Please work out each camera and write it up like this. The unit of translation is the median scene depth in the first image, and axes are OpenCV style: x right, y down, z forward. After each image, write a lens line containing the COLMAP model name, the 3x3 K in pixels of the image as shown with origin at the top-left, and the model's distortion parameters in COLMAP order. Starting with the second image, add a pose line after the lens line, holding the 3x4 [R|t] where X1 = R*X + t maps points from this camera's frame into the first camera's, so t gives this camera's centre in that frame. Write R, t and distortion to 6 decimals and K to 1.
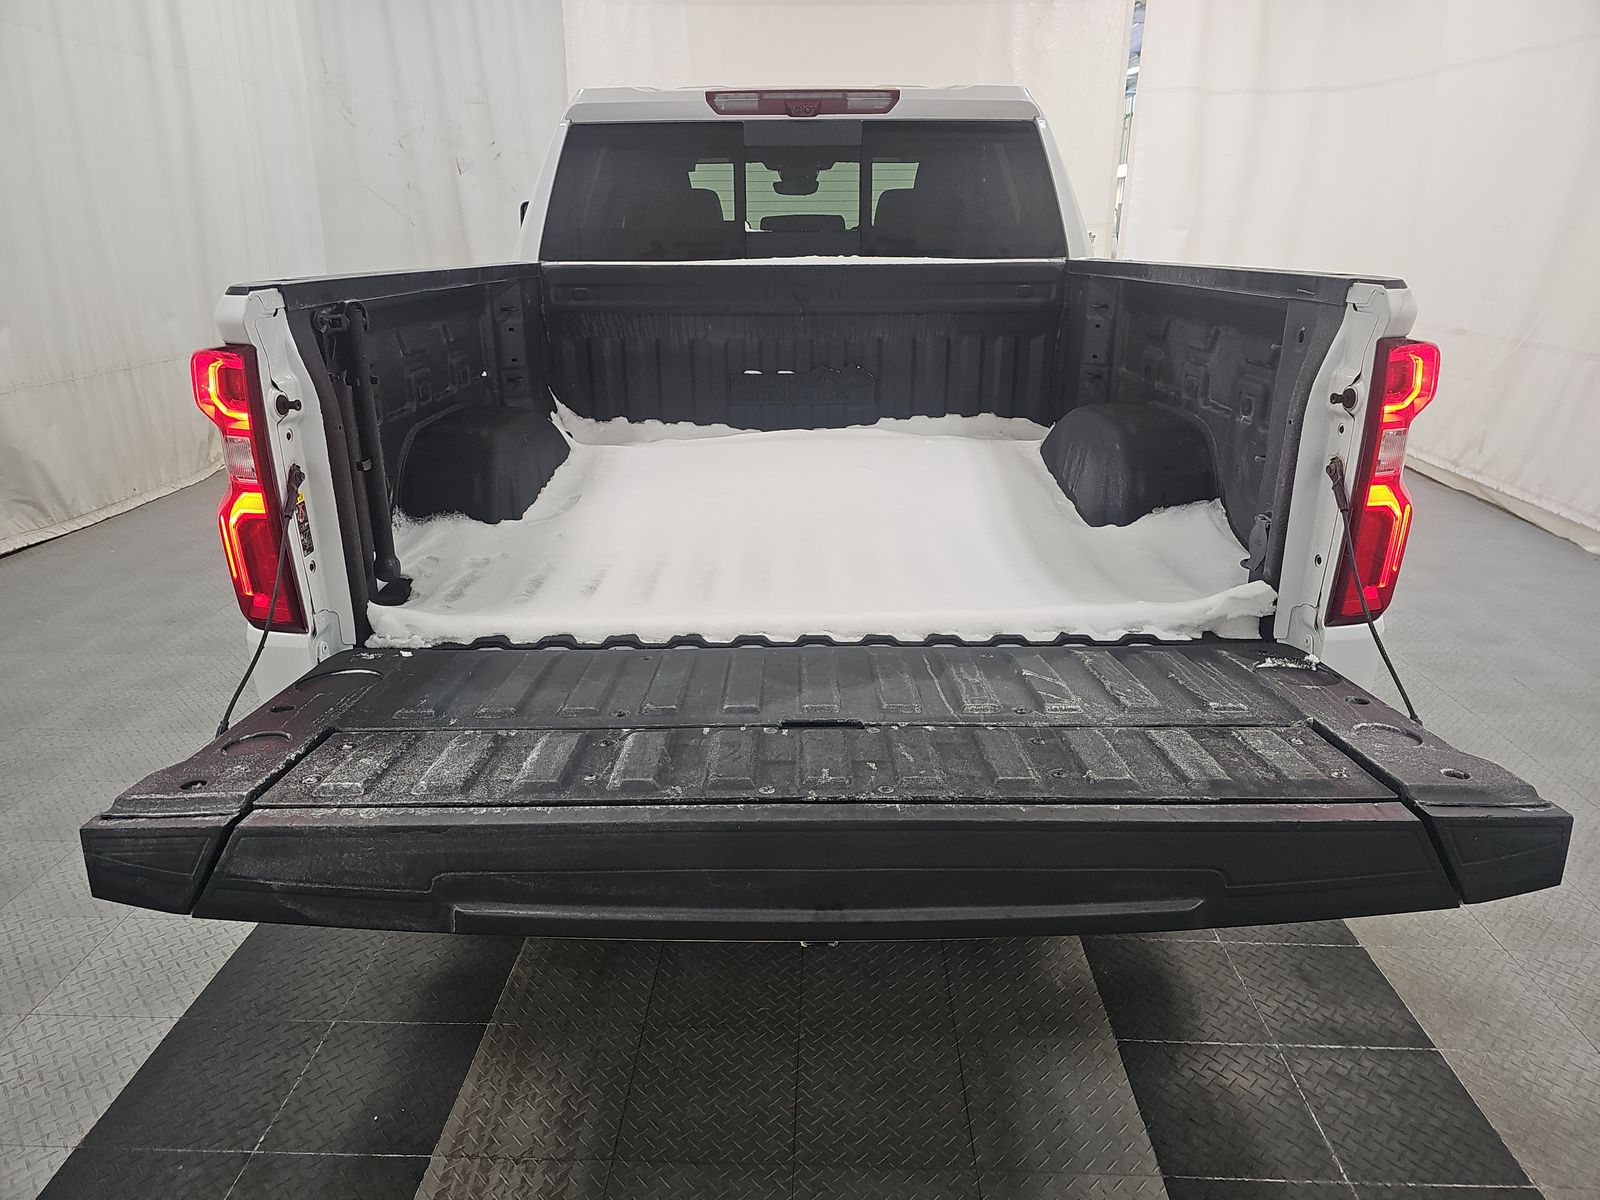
lens RADIAL K [[1055.4, 0, 806.0], [0, 1055.4, 591.3], [0, 0, 1]] dist [0.037664, -0.028000]
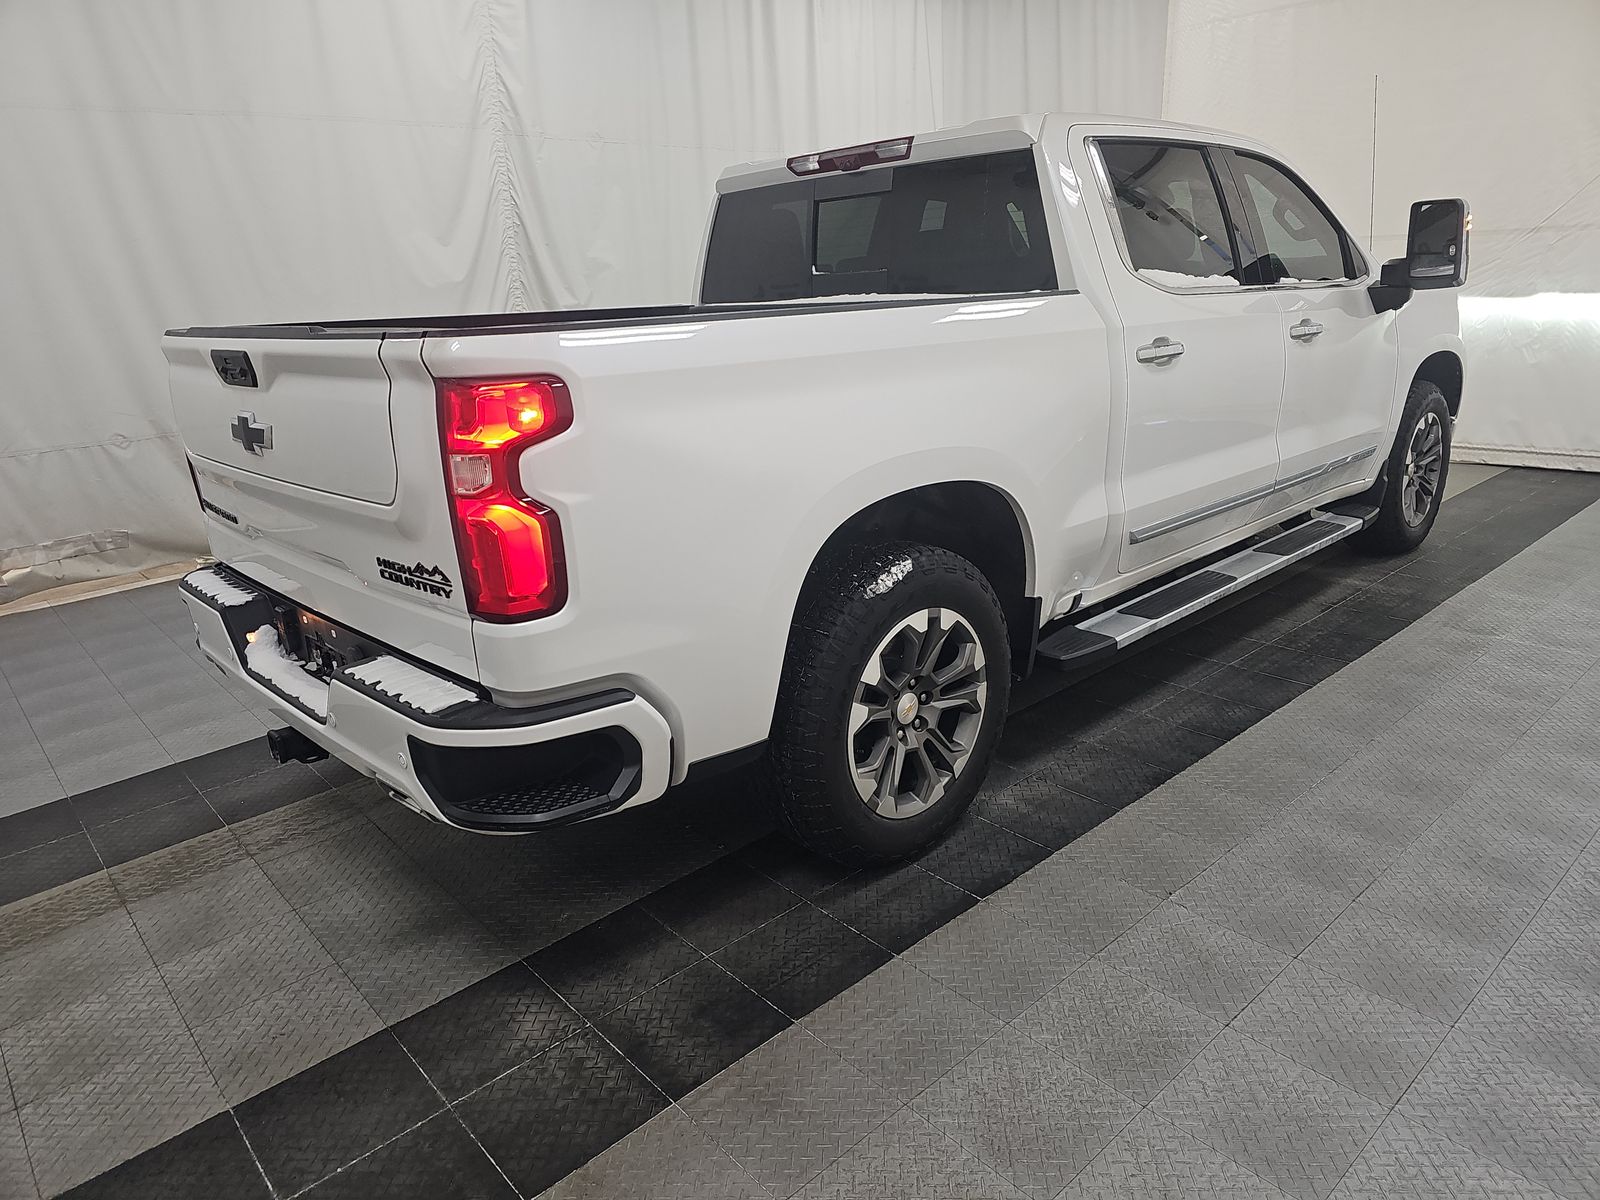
lens RADIAL K [[1055.4, 0, 799.8], [0, 1055.4, 587.6], [0, 0, 1]] dist [0.037664, -0.028000]
pose [[0.686265, 0.172270, -0.706657, 1.064207], [-0.188562, 0.980469, 0.055899, -0.092304], [0.702485, 0.094887, 0.705345, 0.287994]]
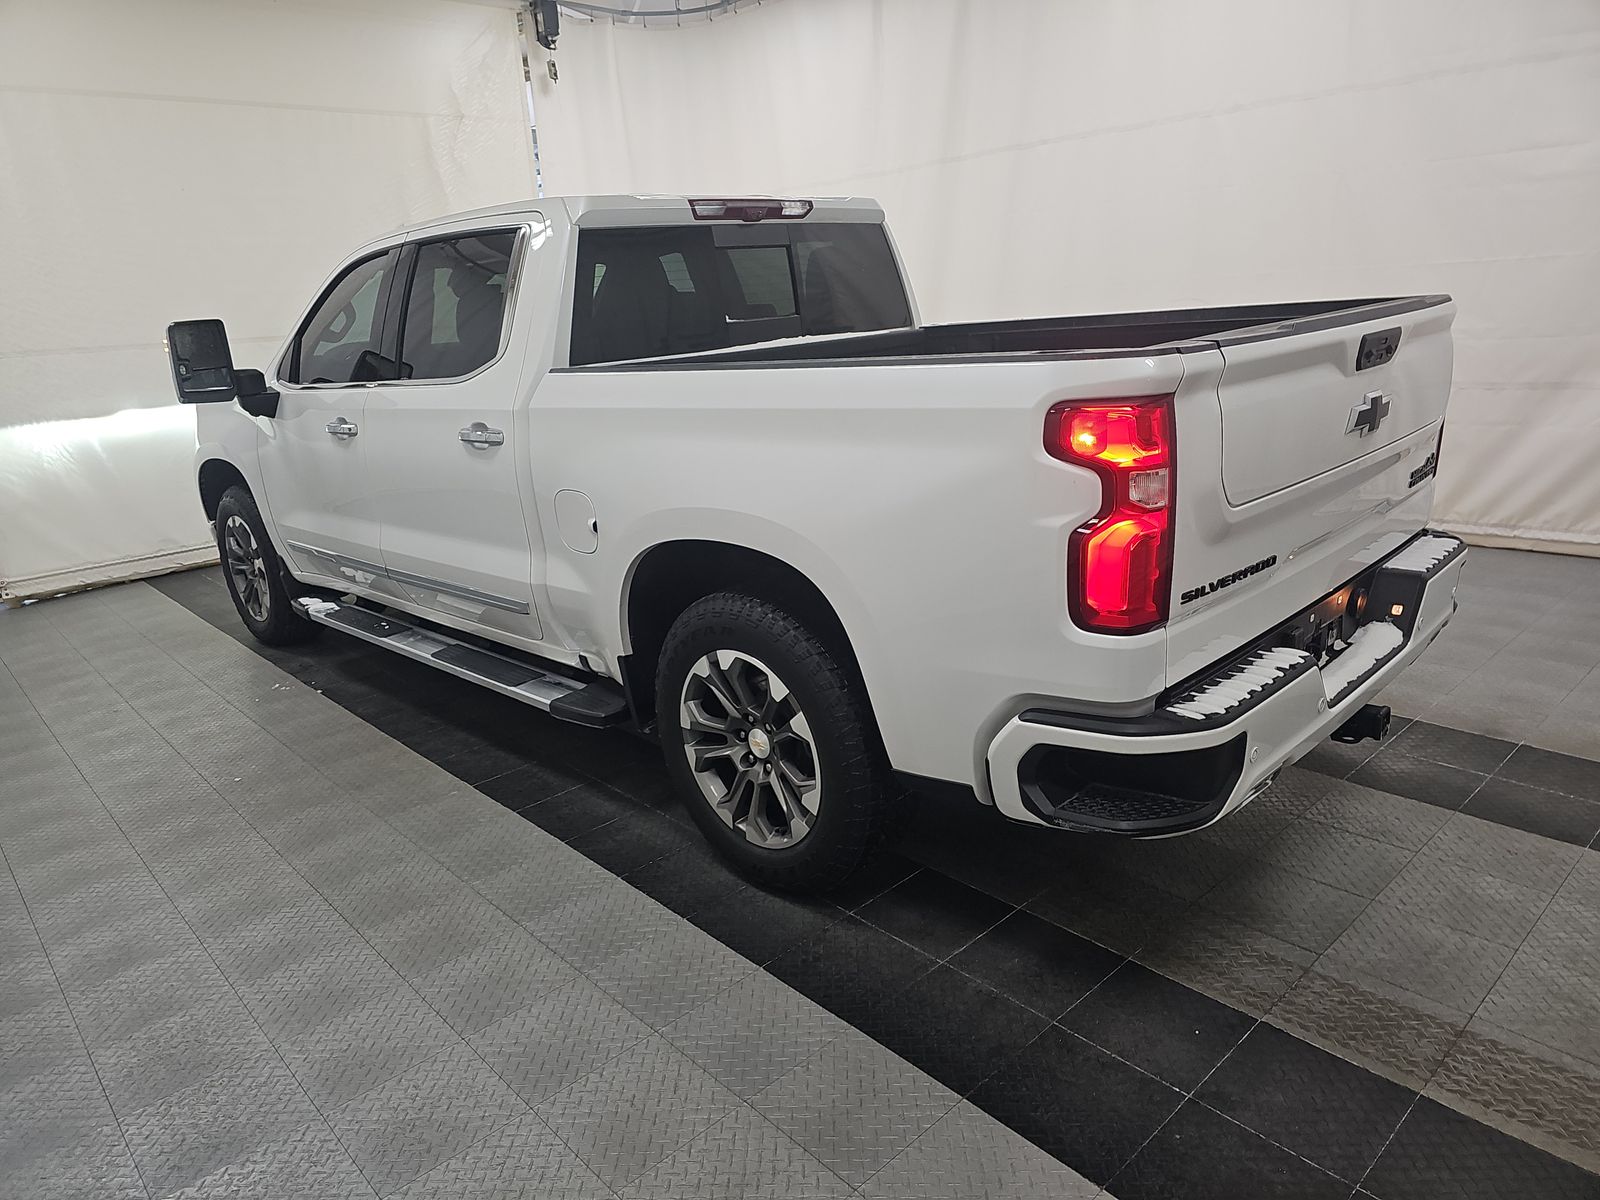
lens RADIAL K [[1055.4, 0, 810.2], [0, 1055.4, 597.3], [0, 0, 1]] dist [0.037664, -0.028000]
pose [[0.708732, -0.239417, 0.663611, -1.054837], [0.293342, 0.955491, 0.031434, -0.102300], [-0.641599, 0.172387, 0.747417, 0.232634]]
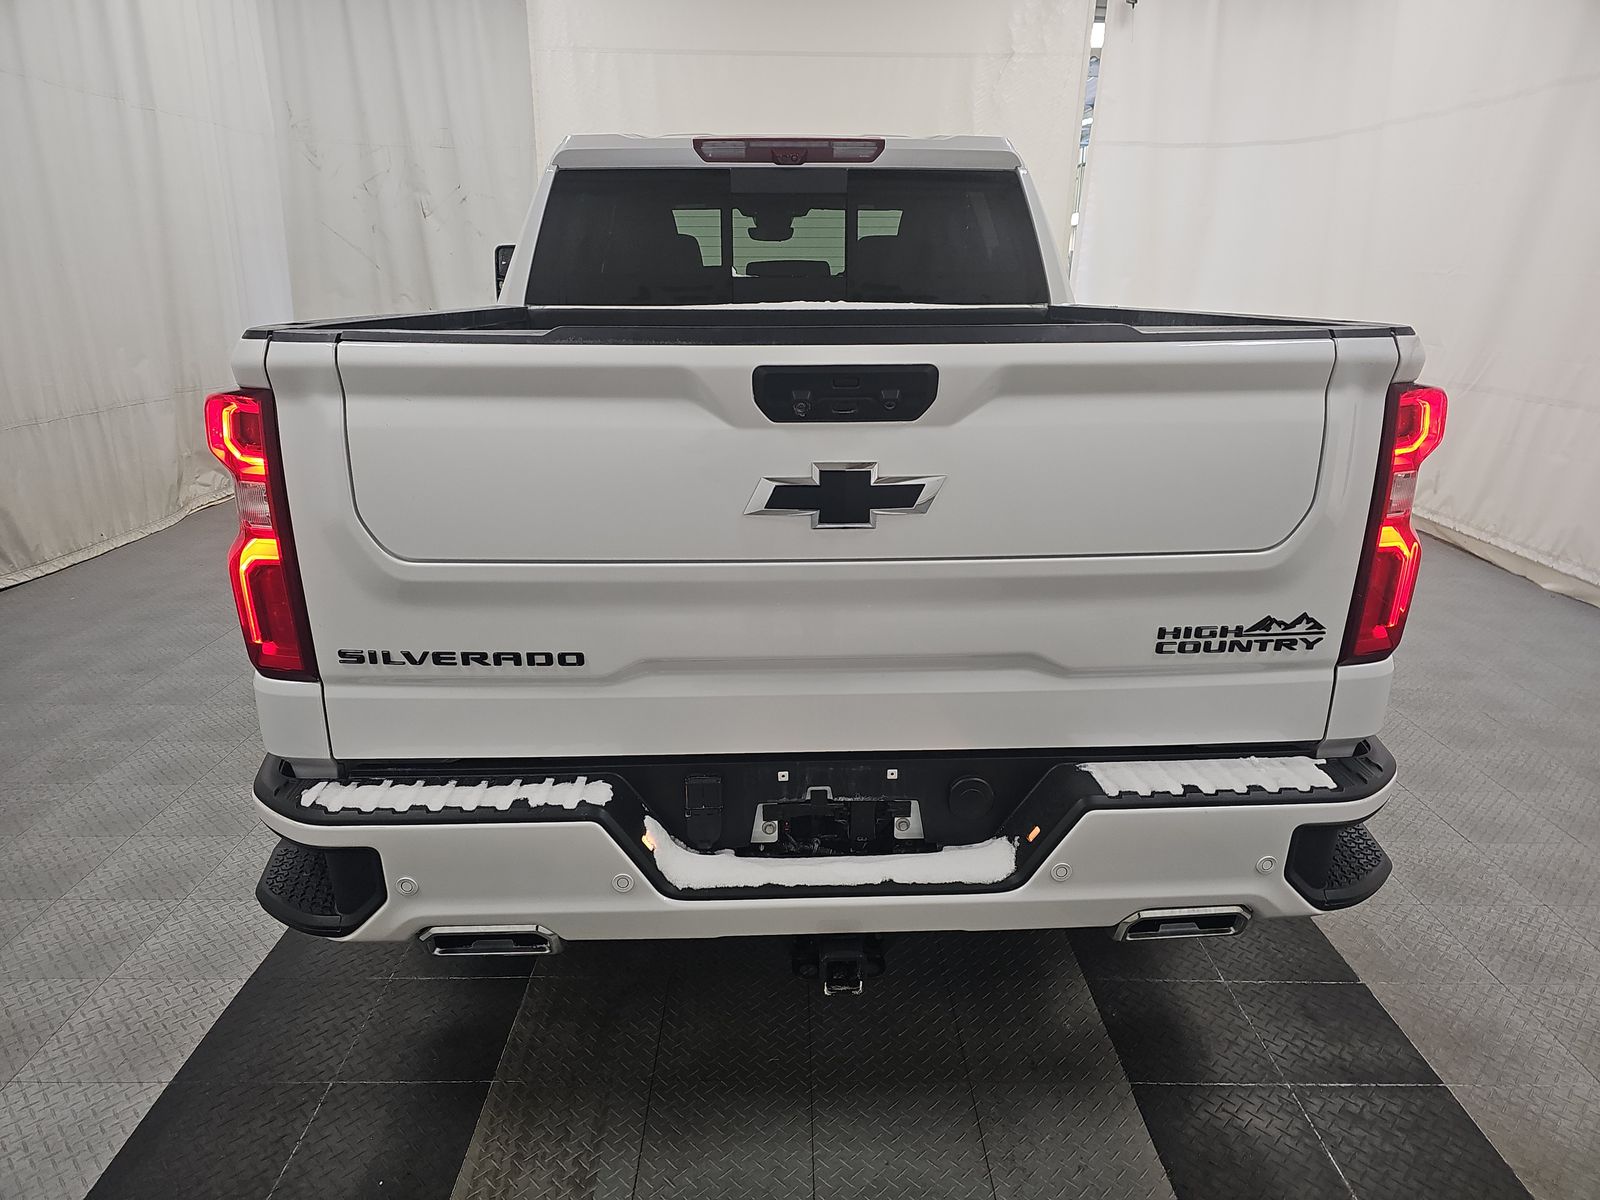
lens RADIAL K [[1055.4, 0, 801.4], [0, 1055.4, 603.0], [0, 0, 1]] dist [0.037664, -0.028000]
pose [[0.999301, -0.006700, 0.036778, -0.040907], [0.007732, 0.999579, -0.027965, -0.001574], [-0.036575, 0.028230, 0.998932, 0.002809]]
